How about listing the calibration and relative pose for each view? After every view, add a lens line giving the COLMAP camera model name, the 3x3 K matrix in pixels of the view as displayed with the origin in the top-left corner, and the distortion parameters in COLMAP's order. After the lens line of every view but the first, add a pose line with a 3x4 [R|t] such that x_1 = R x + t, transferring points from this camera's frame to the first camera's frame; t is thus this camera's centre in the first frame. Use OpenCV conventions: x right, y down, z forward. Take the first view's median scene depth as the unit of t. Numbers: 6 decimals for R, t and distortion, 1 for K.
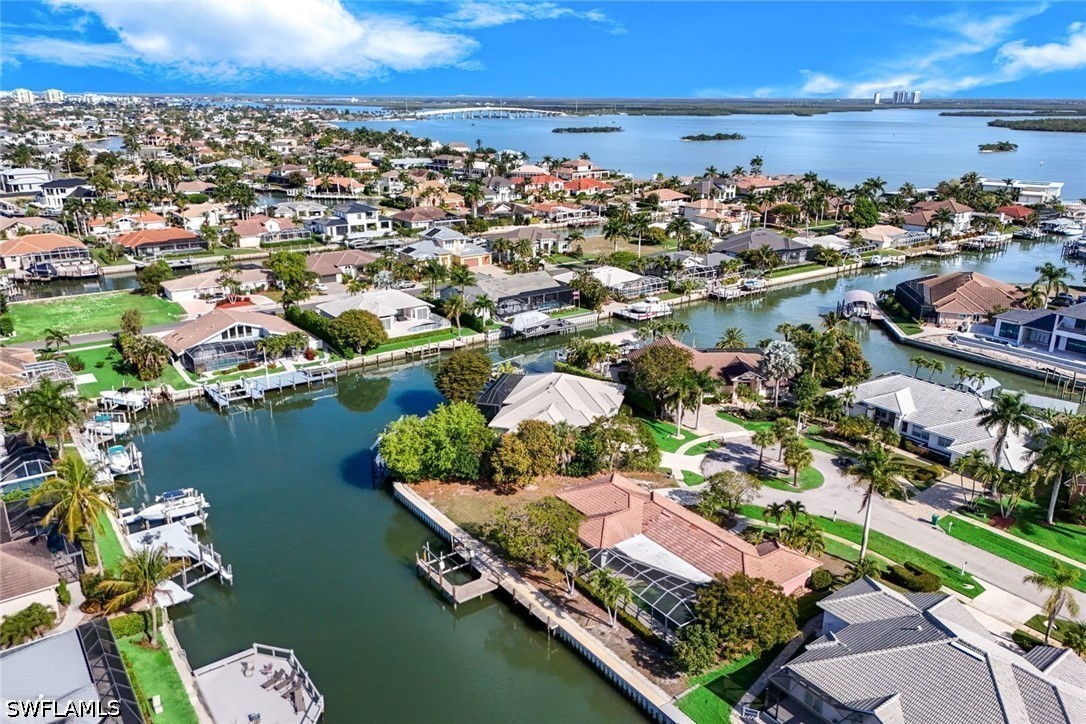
lens RADIAL K [[786.1, 0, 543.0], [0, 786.1, 362.0], [0, 0, 1]] dist [0.003670, 0.001297]
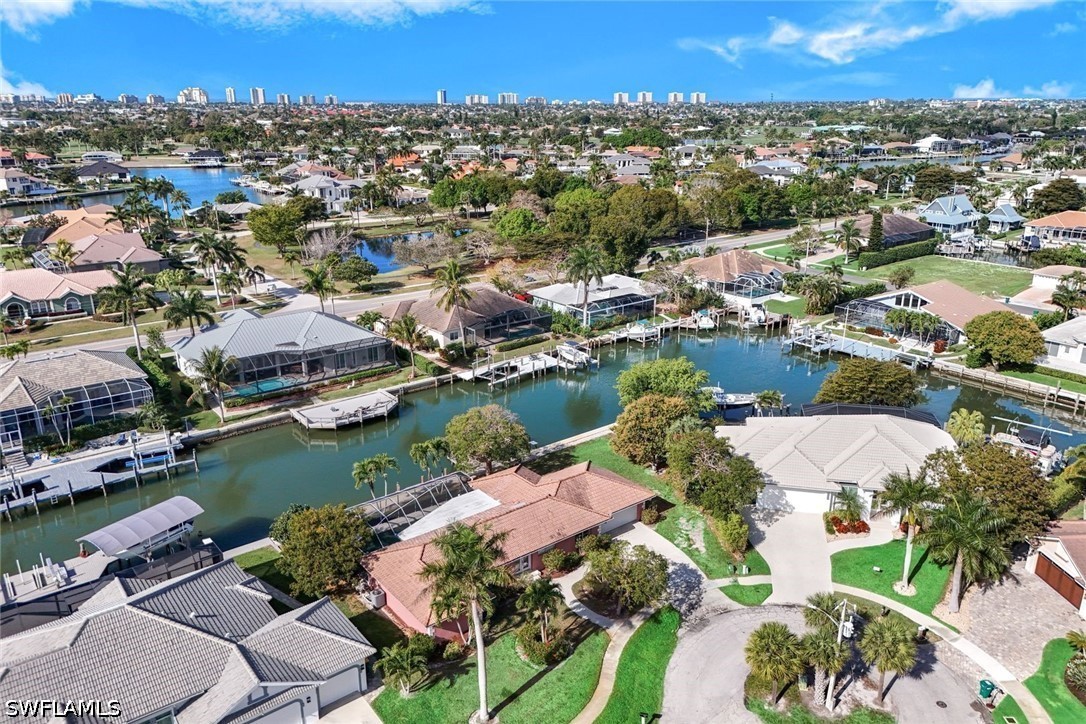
lens RADIAL K [[786.1, 0, 543.0], [0, 786.1, 362.0], [0, 0, 1]] dist [0.003670, 0.001297]
pose [[0.030738, 0.304830, -0.951911, 0.571587], [-0.306153, 0.909457, 0.281349, -0.115232], [0.951486, 0.282782, 0.121280, 0.561361]]
